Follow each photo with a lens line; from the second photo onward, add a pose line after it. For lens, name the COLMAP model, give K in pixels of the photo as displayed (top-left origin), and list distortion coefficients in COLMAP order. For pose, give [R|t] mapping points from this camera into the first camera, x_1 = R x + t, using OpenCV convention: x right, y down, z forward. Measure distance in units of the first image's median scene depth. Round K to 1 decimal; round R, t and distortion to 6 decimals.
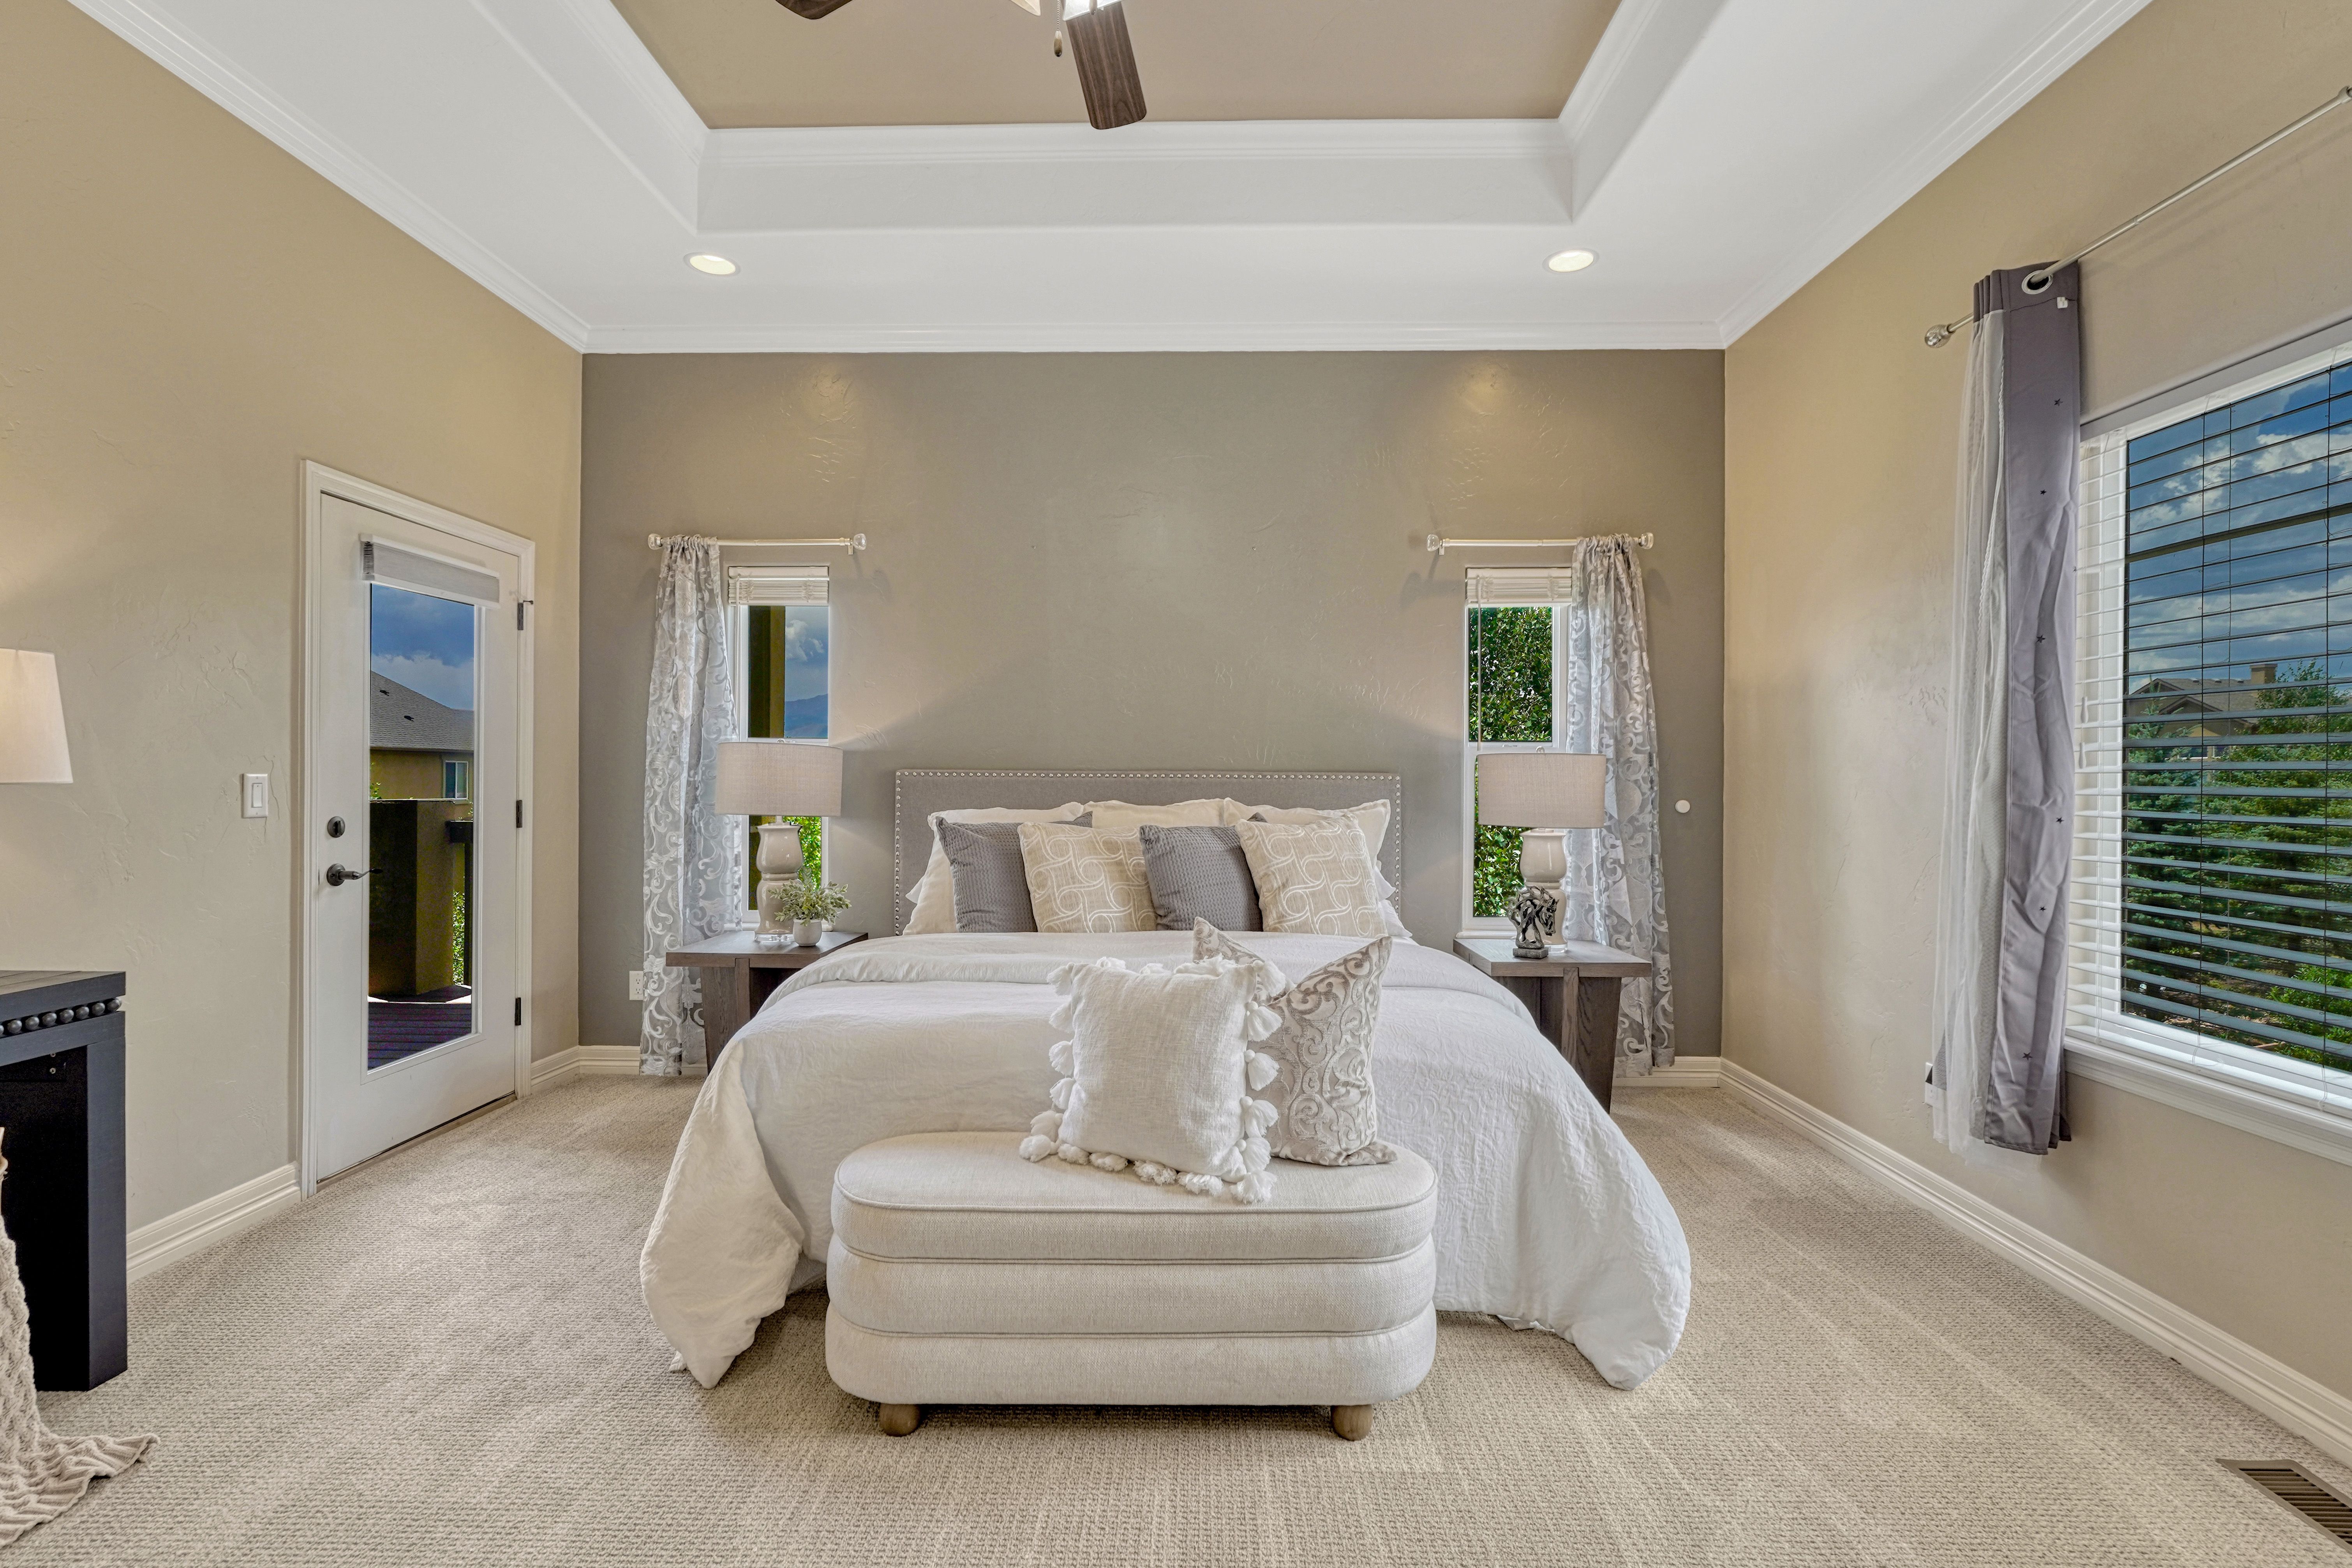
lens RADIAL K [[1065.2, 0, 1184.4], [0, 1065.2, 775.6], [0, 0, 1]] dist [-0.001025, 0.001305]
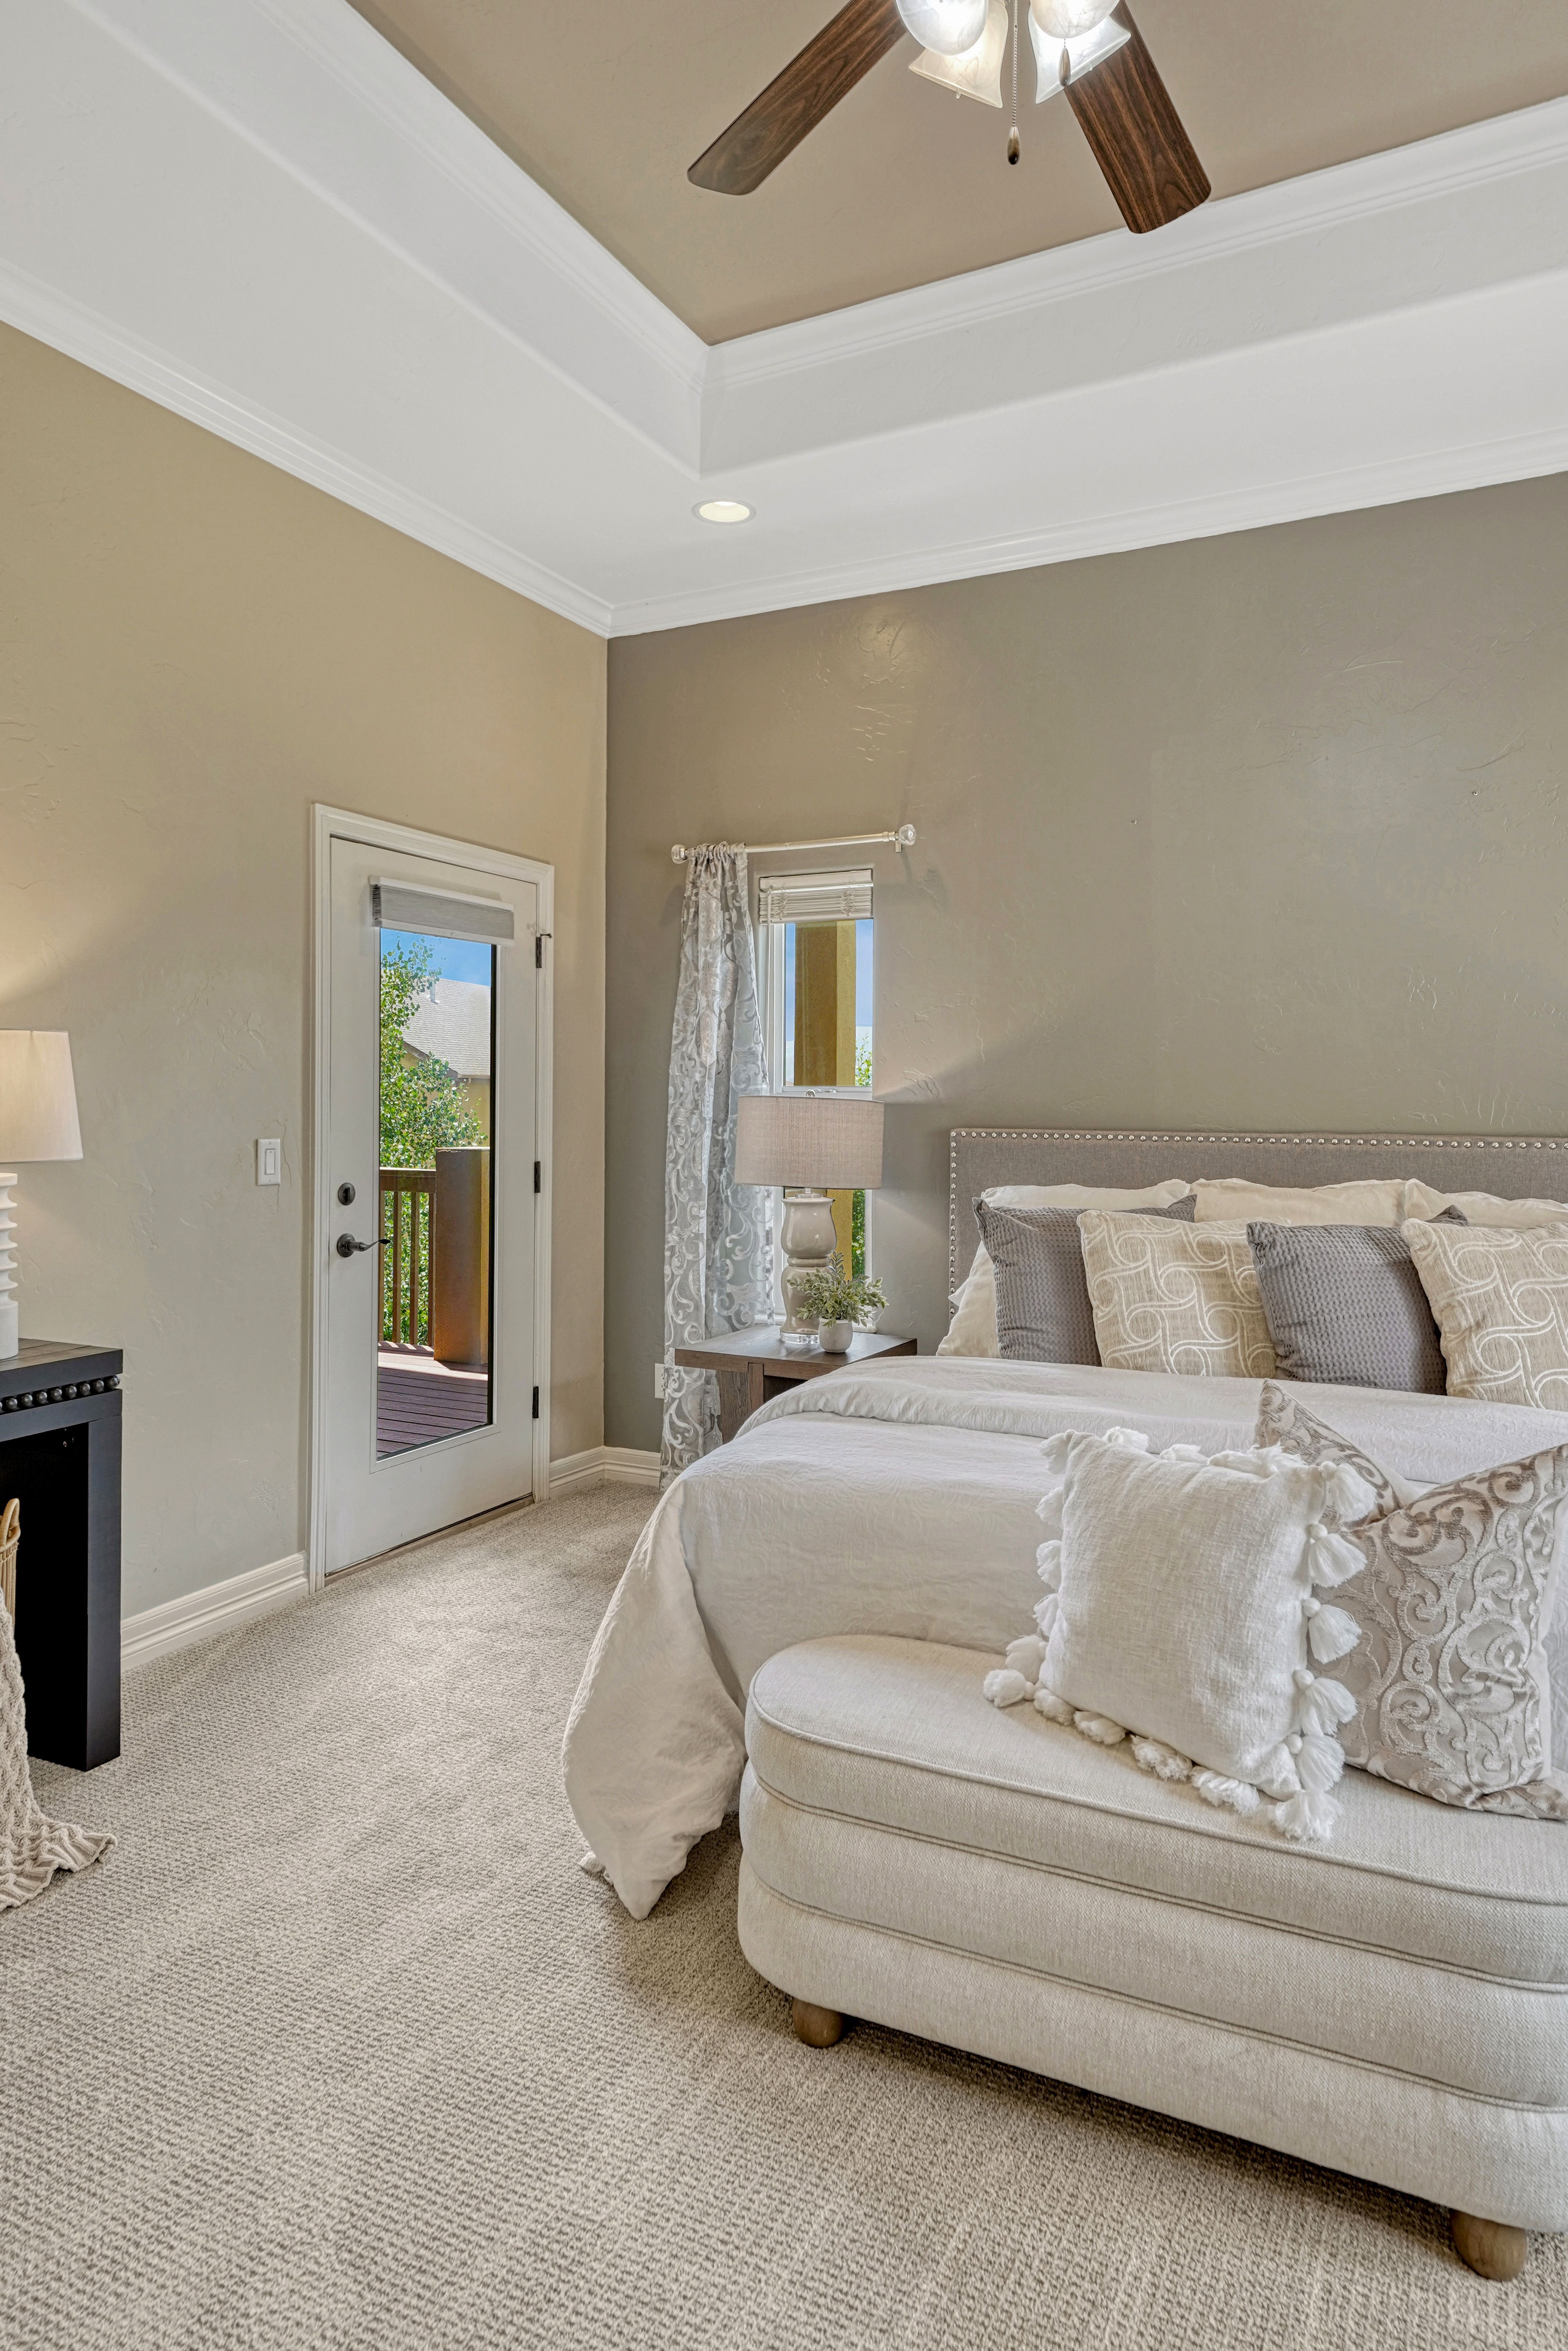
lens RADIAL K [[1422.0, 0, 813.9], [0, 1422.0, 1109.4], [0, 0, 1]] dist [0.043155, -0.000362]
pose [[0.904644, 0.003275, -0.426155, 0.138074], [-0.002808, 0.999995, 0.001723, -0.038611], [0.426158, -0.000361, 0.904649, 0.058520]]
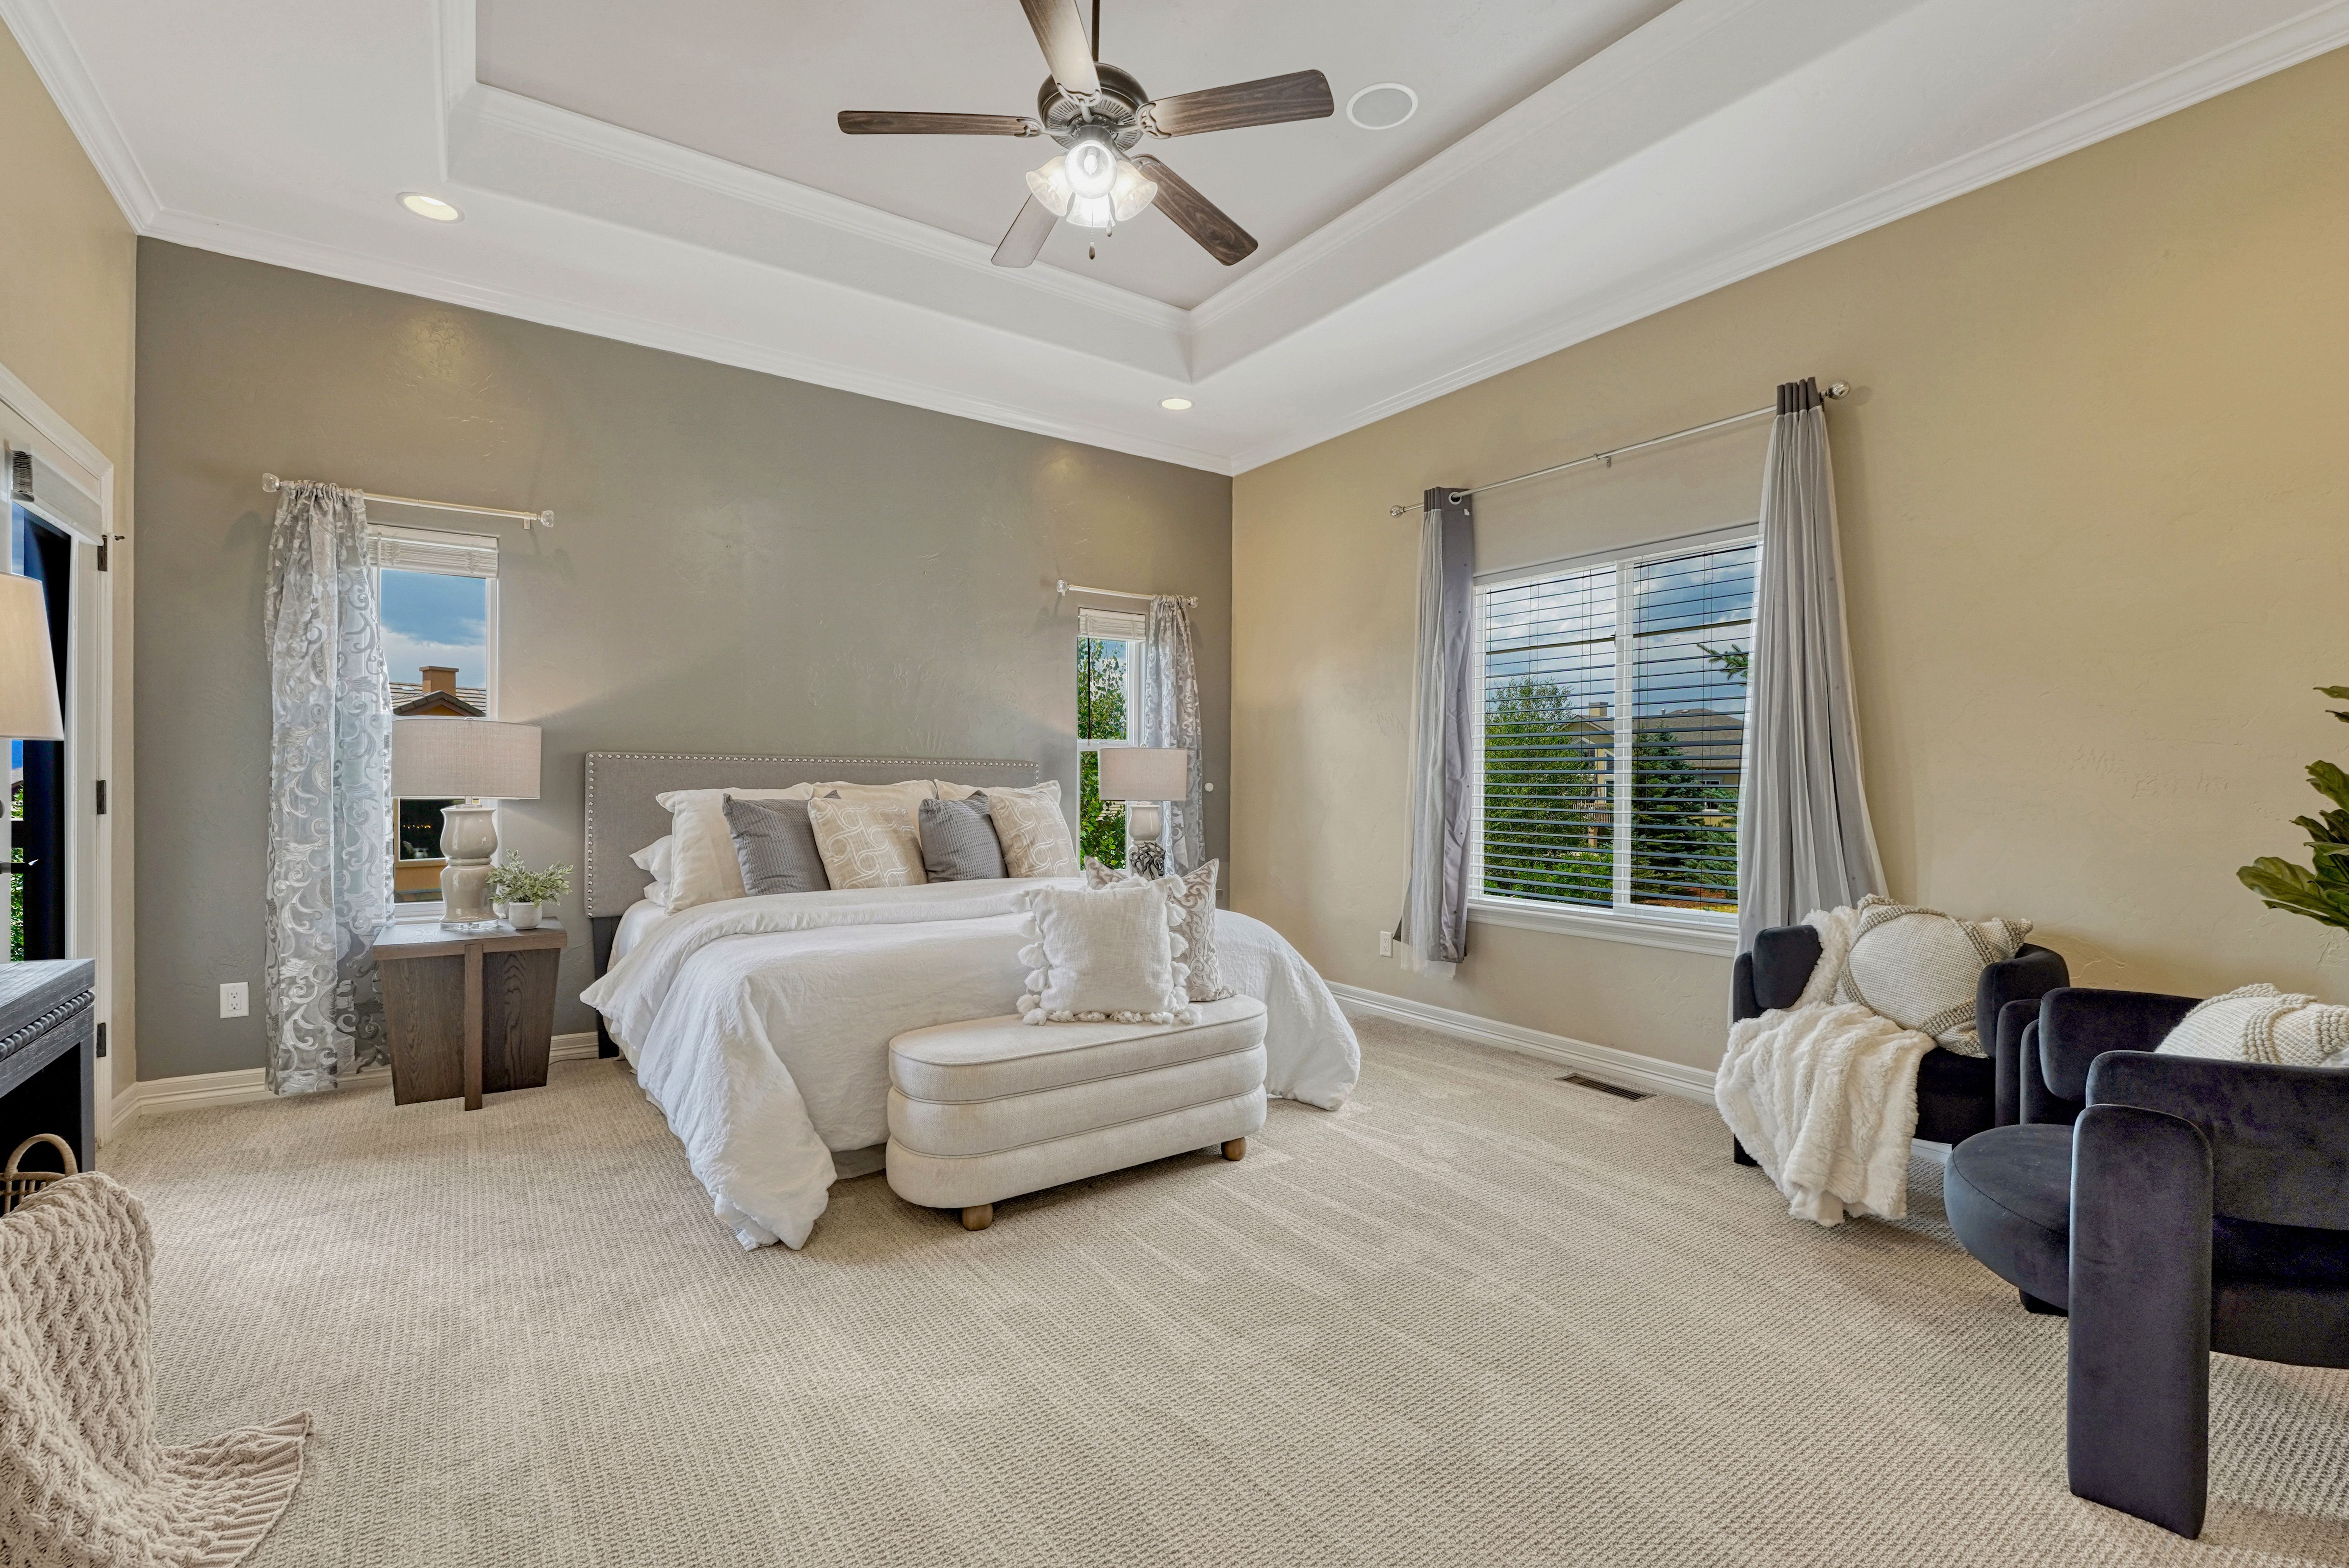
lens RADIAL K [[1003.4, 0, 1174.5], [0, 1003.4, 784.0], [0, 0, 1]] dist [-0.001631, -0.000122]
pose [[0.814006, -0.000412, 0.580856, -0.671406], [-0.004471, 0.999966, 0.006974, 0.027764], [-0.580839, -0.008274, 0.813976, -0.159862]]
